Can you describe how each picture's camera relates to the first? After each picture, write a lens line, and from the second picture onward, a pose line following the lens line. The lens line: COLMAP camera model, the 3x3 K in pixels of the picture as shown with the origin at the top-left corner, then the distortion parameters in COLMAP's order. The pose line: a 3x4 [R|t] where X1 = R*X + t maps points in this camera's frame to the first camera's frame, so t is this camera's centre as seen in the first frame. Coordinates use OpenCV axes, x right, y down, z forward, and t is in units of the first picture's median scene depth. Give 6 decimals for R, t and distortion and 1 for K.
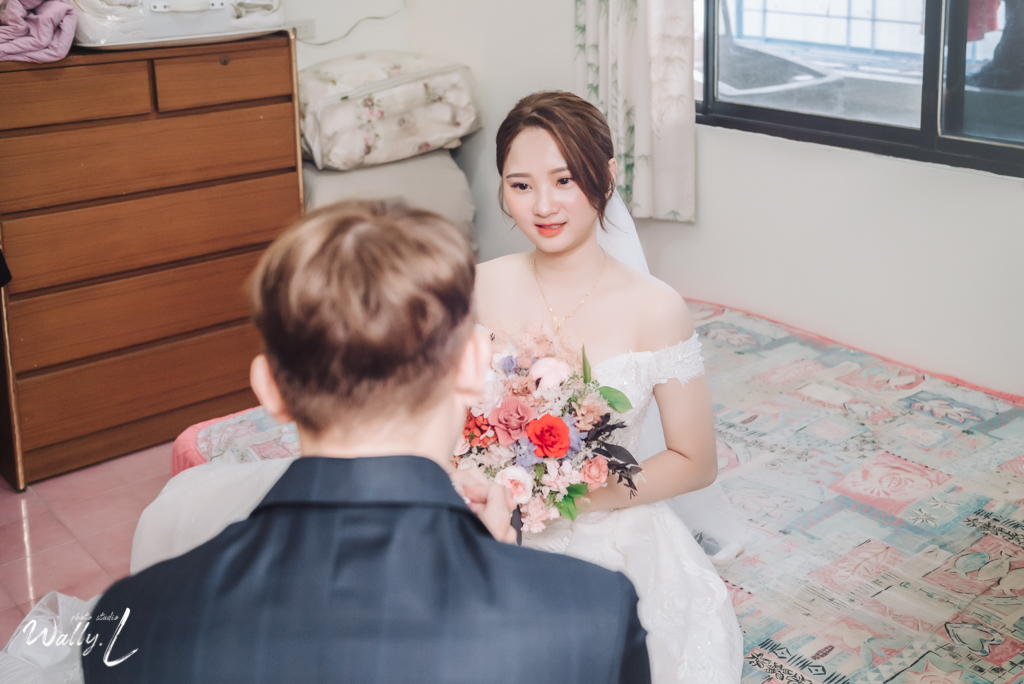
lens RADIAL K [[1172.9, 0, 549.7], [0, 1172.9, 138.6], [0, 0, 1]] dist [-0.004519, 0.000000]
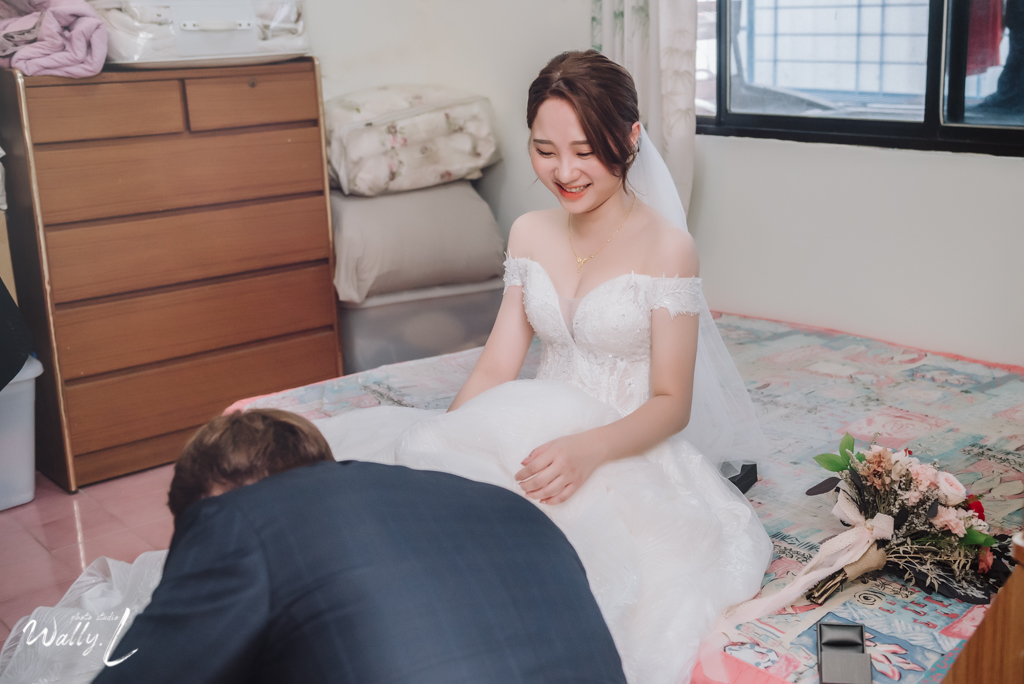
lens RADIAL K [[1165.1, 0, 569.1], [0, 1165.1, 316.8], [0, 0, 1]] dist [-0.013988, 0.000000]
pose [[0.999889, -0.014332, 0.004063, -0.005788], [0.014055, 0.998009, 0.061492, 0.082815], [-0.004936, -0.061428, 0.998099, -0.037757]]
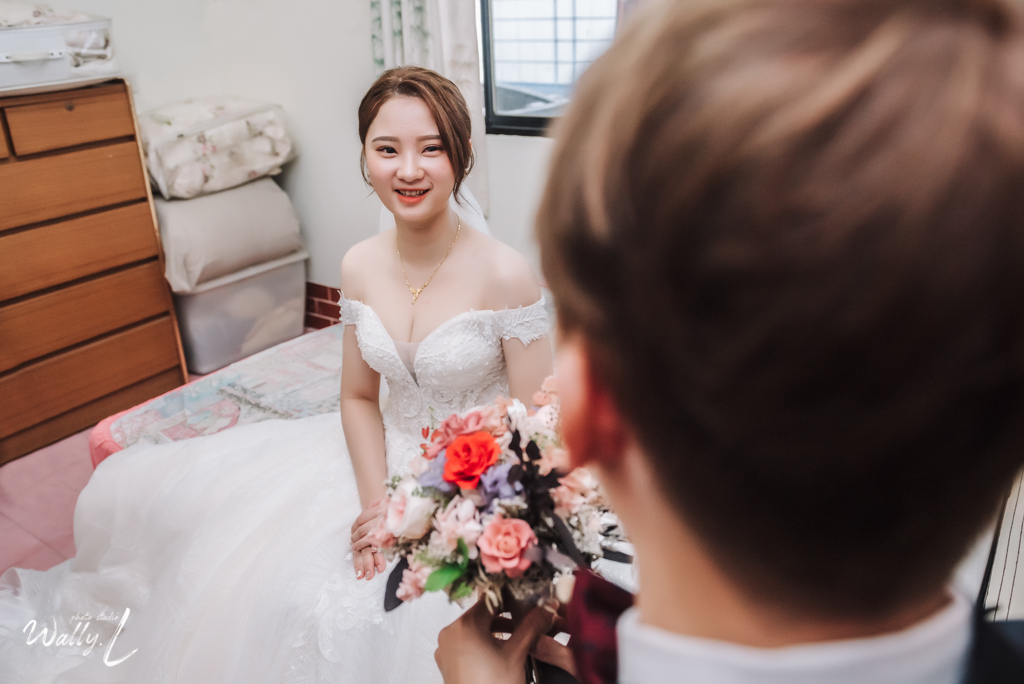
lens RADIAL K [[787.1, 0, 512.8], [0, 787.1, 346.0], [0, 0, 1]] dist [-0.068468, -0.006011]
pose [[0.965289, -0.117945, 0.233038, -0.065439], [0.067450, 0.974537, 0.213843, 0.031223], [-0.252326, -0.190702, 0.948665, 0.154056]]
